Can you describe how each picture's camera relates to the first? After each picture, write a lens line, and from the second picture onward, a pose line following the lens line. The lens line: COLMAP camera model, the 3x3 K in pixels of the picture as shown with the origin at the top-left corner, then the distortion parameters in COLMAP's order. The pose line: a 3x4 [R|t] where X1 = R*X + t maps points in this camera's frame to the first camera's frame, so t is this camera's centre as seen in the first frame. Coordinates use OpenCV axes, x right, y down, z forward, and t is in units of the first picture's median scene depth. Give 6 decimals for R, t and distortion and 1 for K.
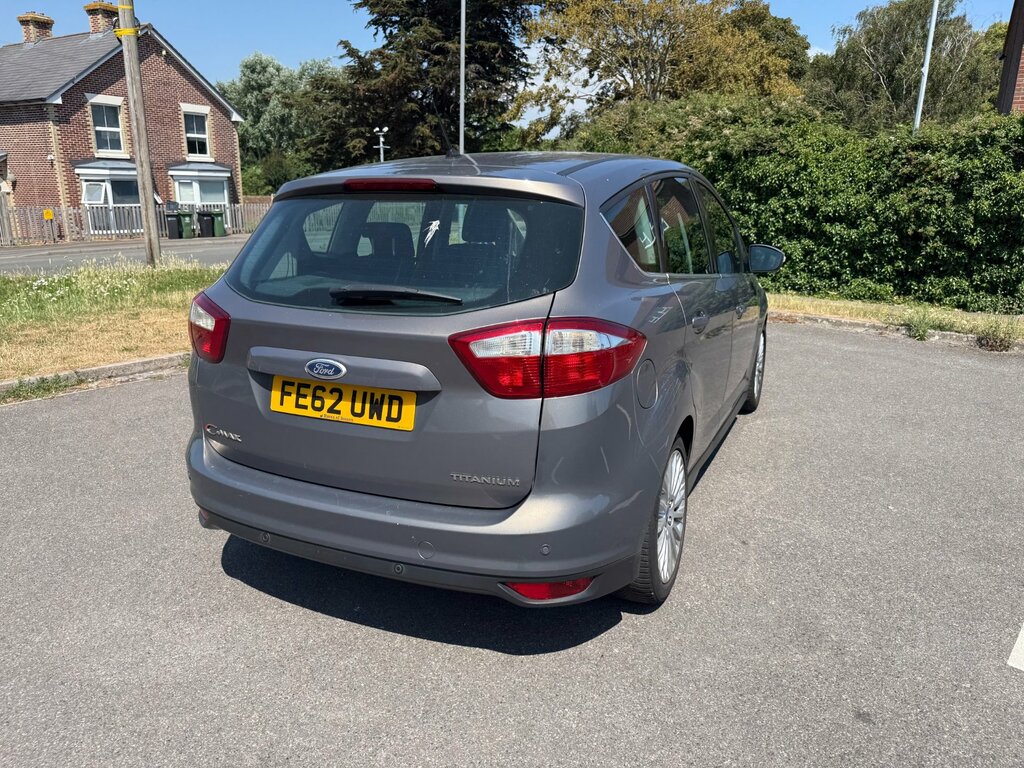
lens RADIAL K [[723.3, 0, 512.0], [0, 723.3, 387.8], [0, 0, 1]] dist [0.023940, -0.037206]
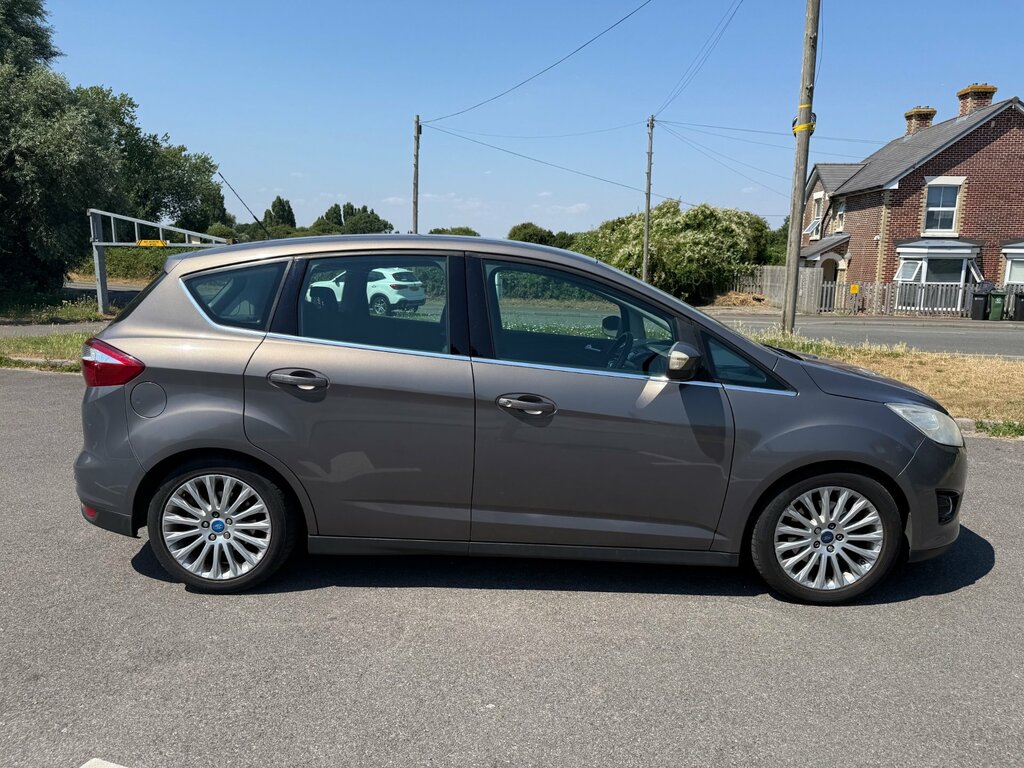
lens RADIAL K [[723.3, 0, 509.4], [0, 723.3, 389.9], [0, 0, 1]] dist [0.023940, -0.037206]
pose [[0.415302, 0.158434, -0.895781, 0.289750], [-0.247237, 0.967309, 0.056461, -0.046279], [0.875442, 0.198022, 0.440896, 0.166731]]
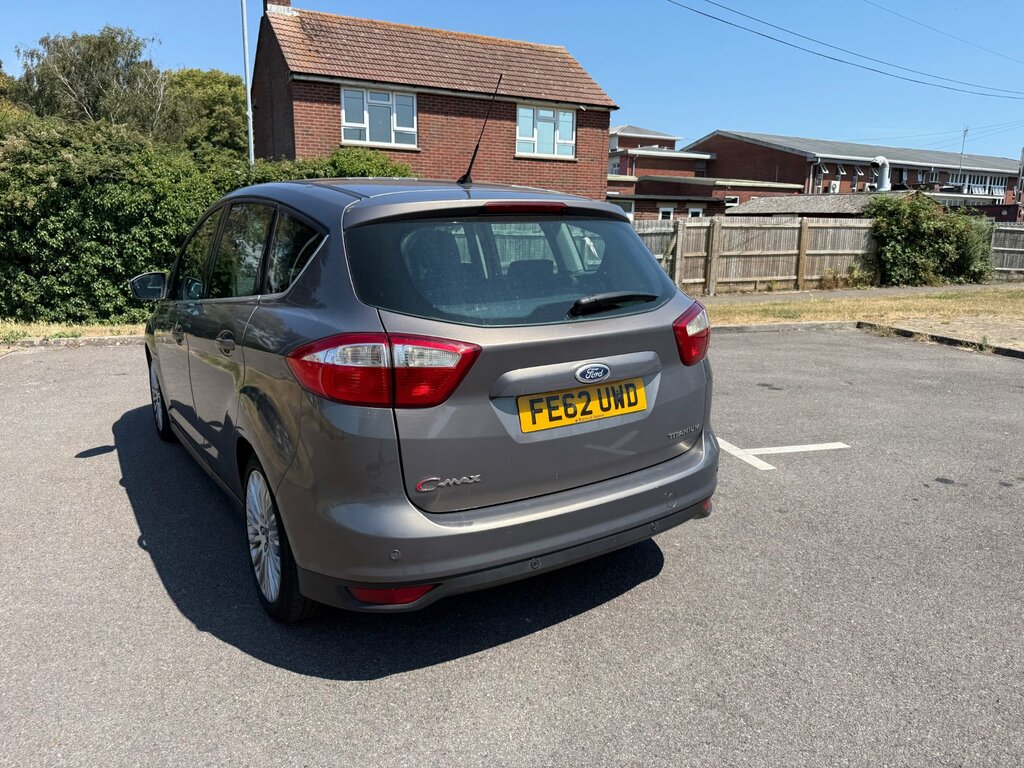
lens RADIAL K [[723.3, 0, 505.8], [0, 723.3, 373.2], [0, 0, 1]] dist [0.023940, -0.037206]
pose [[0.545721, -0.177616, 0.818927, -0.193751], [0.225206, 0.972410, 0.060831, -0.019282], [-0.807138, 0.151230, 0.570665, 0.076947]]
